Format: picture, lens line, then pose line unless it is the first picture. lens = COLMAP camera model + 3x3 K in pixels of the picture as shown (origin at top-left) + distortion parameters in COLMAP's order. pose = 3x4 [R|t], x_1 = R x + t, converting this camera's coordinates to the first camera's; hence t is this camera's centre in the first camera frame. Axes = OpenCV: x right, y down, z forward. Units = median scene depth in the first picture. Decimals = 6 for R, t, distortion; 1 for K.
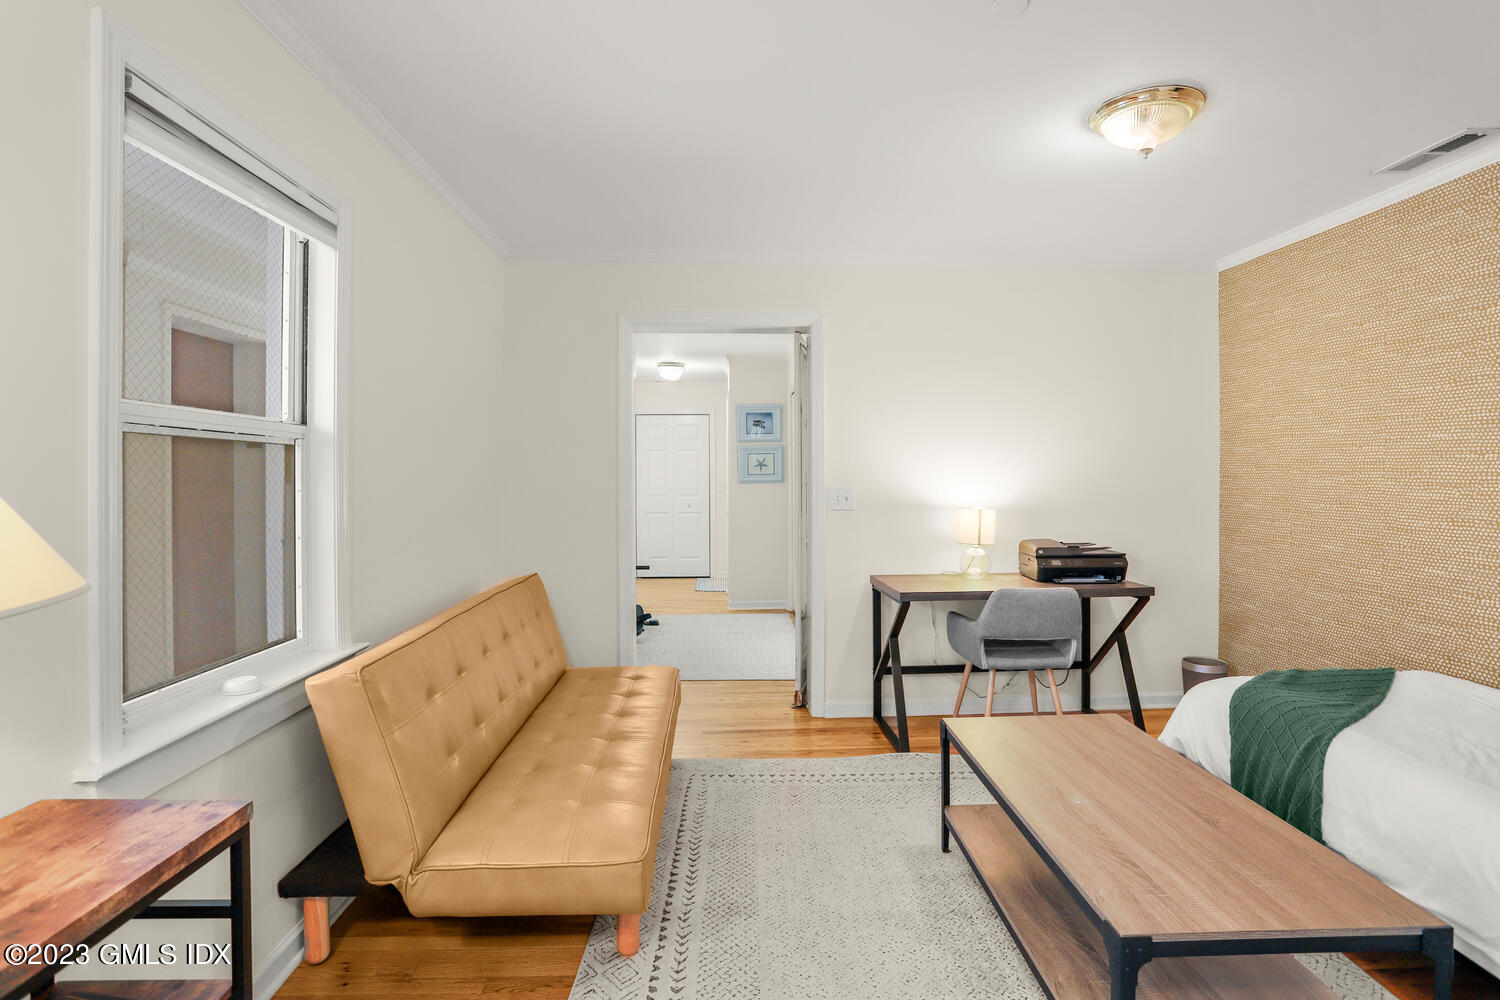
lens RADIAL K [[727.4, 0, 746.8], [0, 727.4, 474.9], [0, 0, 1]] dist [-0.060791, 0.024496]
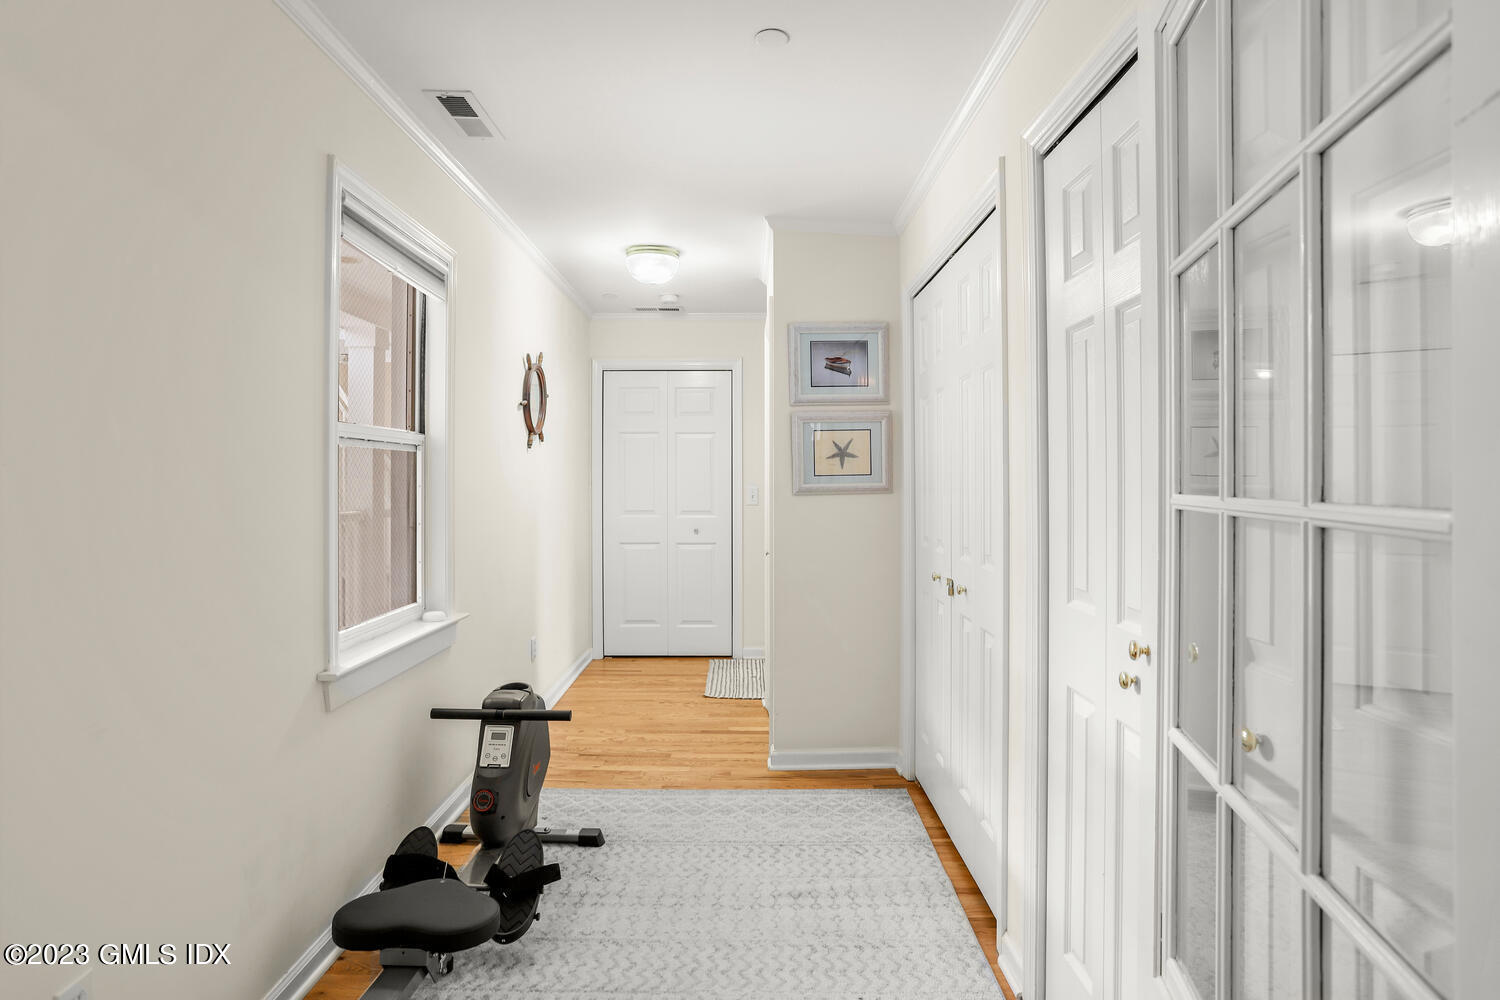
lens RADIAL K [[727.4, 0, 746.8], [0, 727.4, 474.9], [0, 0, 1]] dist [-0.060791, 0.024496]
pose [[0.999368, 0.002251, -0.035490, -0.024469], [-0.002284, 0.999997, -0.000898, -0.000303], [0.035487, 0.000979, 0.999370, 0.536817]]
